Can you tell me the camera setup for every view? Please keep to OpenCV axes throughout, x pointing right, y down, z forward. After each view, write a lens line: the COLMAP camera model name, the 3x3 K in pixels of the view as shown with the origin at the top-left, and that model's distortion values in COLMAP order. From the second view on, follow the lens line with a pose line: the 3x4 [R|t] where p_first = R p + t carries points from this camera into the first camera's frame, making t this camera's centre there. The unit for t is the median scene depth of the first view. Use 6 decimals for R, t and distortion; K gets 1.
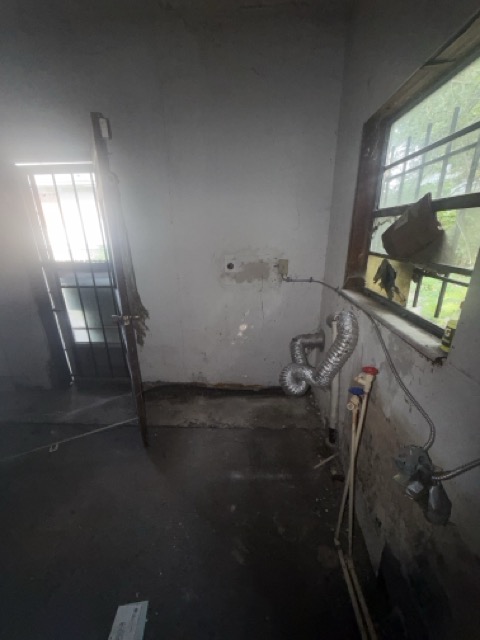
lens RADIAL K [[257.7, 0, 241.5], [0, 257.7, 318.4], [0, 0, 1]] dist [-0.000026, 0.000351]
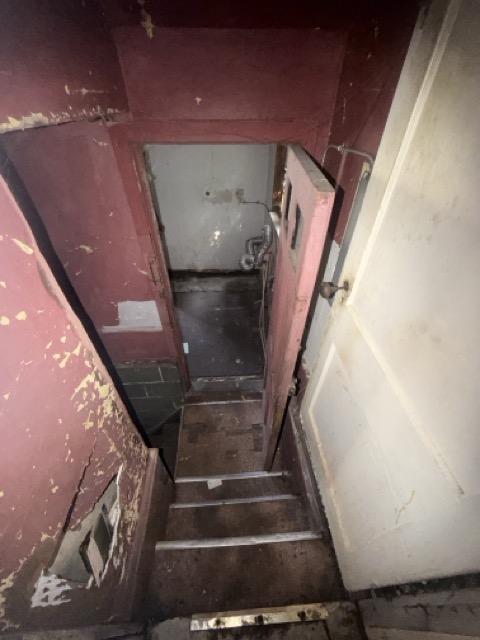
lens RADIAL K [[257.7, 0, 241.5], [0, 257.7, 318.4], [0, 0, 1]] dist [-0.000026, 0.000351]
pose [[0.995565, -0.046469, 0.081803, -0.001483], [0.014043, 0.933162, 0.359183, -0.050781], [-0.093026, -0.356441, 0.929675, -0.772205]]
